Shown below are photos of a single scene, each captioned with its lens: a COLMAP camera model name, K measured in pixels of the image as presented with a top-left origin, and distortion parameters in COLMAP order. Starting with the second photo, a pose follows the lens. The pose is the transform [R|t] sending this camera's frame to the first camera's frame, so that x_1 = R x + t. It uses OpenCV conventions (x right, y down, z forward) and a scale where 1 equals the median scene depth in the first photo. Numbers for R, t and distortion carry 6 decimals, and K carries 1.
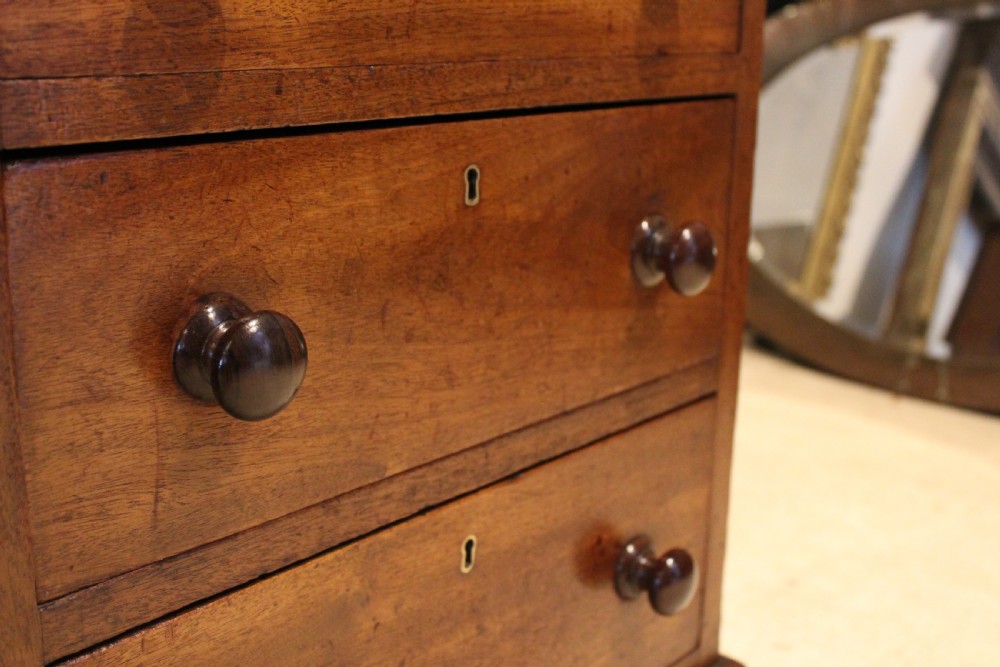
lens RADIAL K [[1279.9, 0, 486.7], [0, 1279.9, 328.5], [0, 0, 1]] dist [-0.073374, 0.111951]
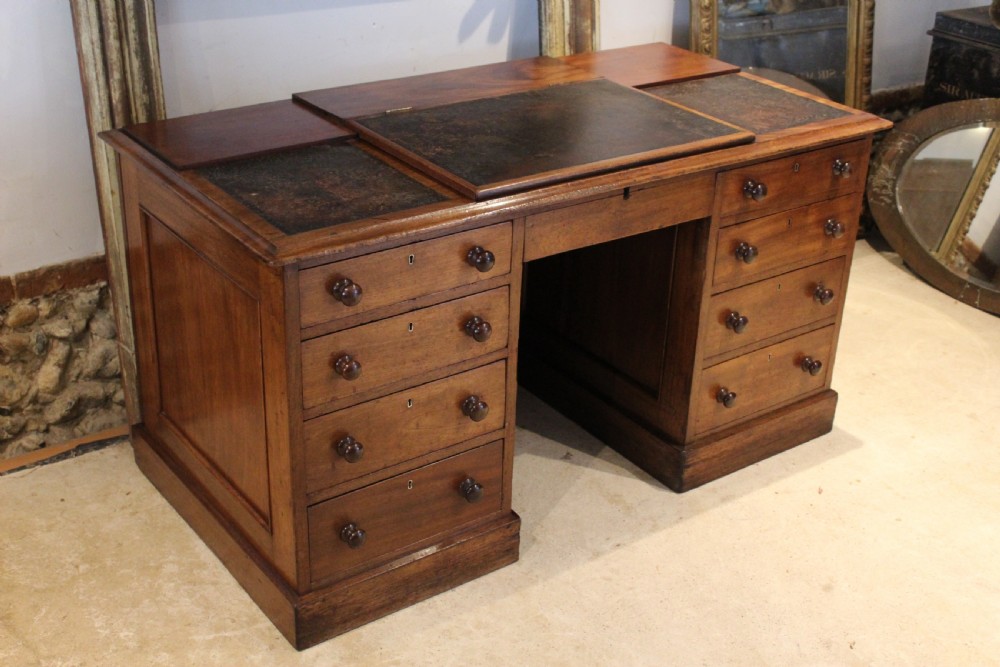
lens RADIAL K [[1279.9, 0, 486.7], [0, 1279.9, 328.5], [0, 0, 1]] dist [-0.073374, 0.111951]
pose [[0.974850, 0.114333, -0.191297, -0.159616], [-0.075408, 0.976966, 0.199629, -0.883969], [0.209715, -0.180183, 0.961017, -4.180209]]
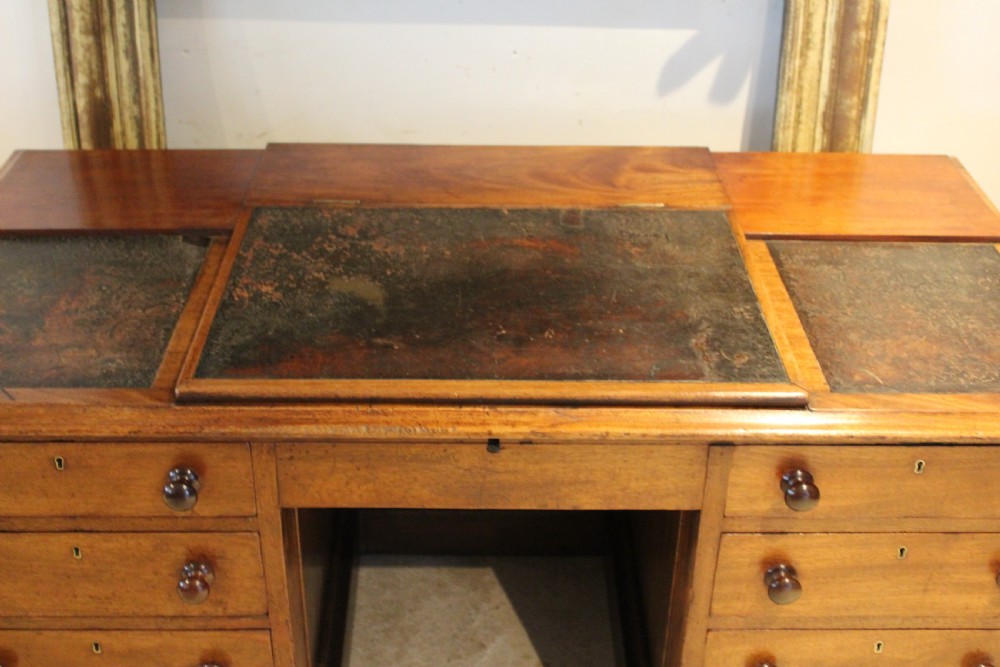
lens RADIAL K [[1279.9, 0, 486.7], [0, 1279.9, 328.5], [0, 0, 1]] dist [-0.073374, 0.111951]
pose [[0.673764, 0.369933, -0.639681, 0.955191], [-0.193150, 0.923736, 0.330764, -1.551816], [0.713257, -0.099302, 0.693832, -1.525350]]
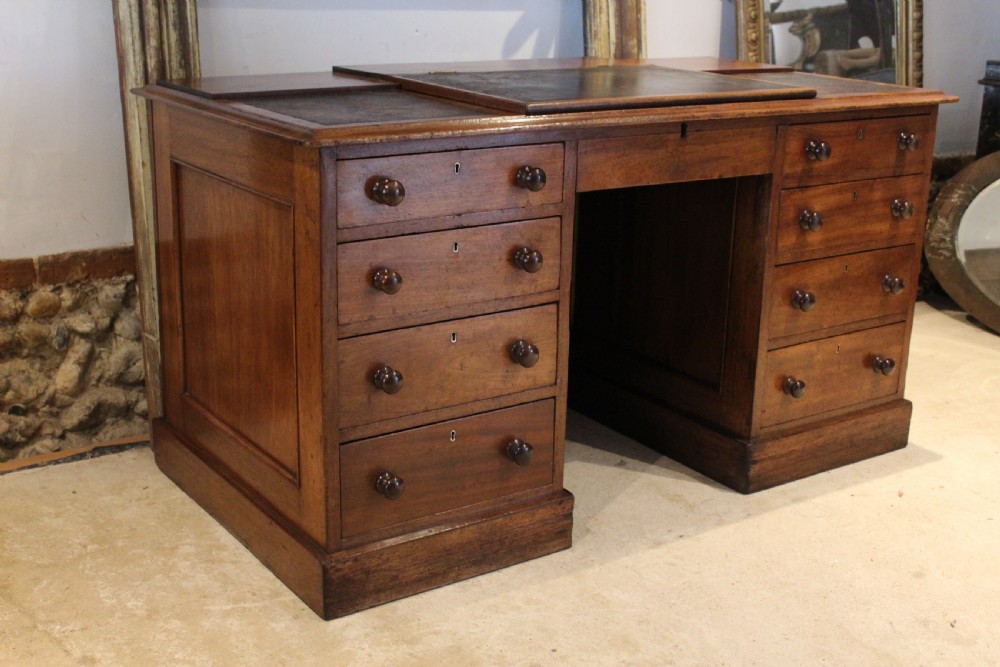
lens RADIAL K [[1279.9, 0, 486.7], [0, 1279.9, 328.5], [0, 0, 1]] dist [-0.073374, 0.111951]
pose [[0.969134, 0.079073, -0.233510, -0.187497], [-0.072382, 0.996687, 0.037097, 0.032580], [0.235669, -0.019050, 0.971647, -3.960310]]
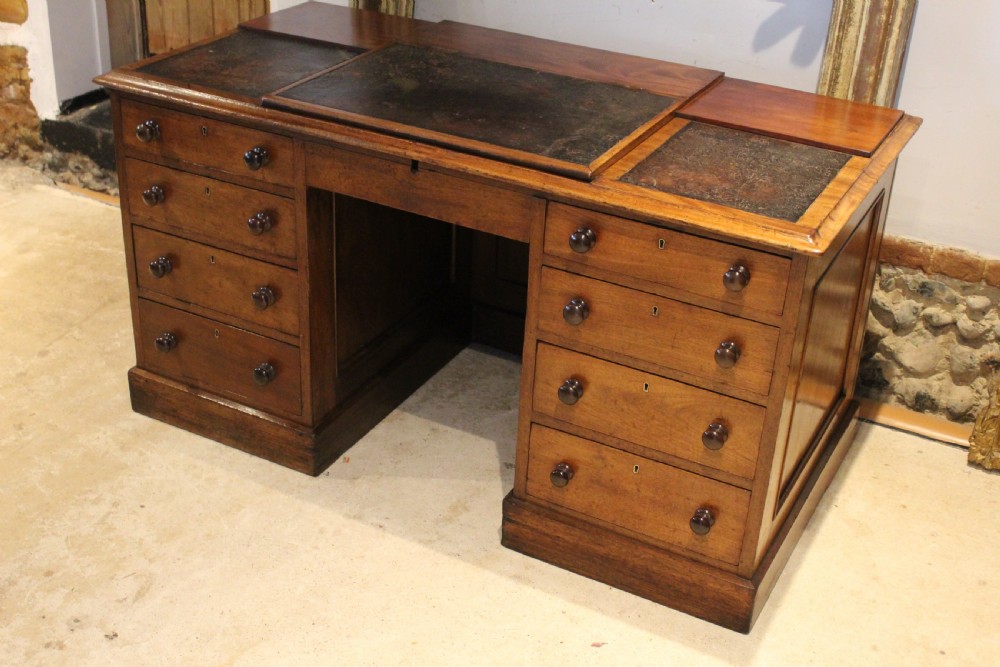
lens RADIAL K [[1279.9, 0, 486.7], [0, 1279.9, 328.5], [0, 0, 1]] dist [-0.073374, 0.111951]
pose [[0.235008, 0.457149, -0.857780, 3.309880], [-0.288253, 0.875575, 0.387659, -1.726117], [0.928268, 0.156154, 0.337542, -0.877220]]
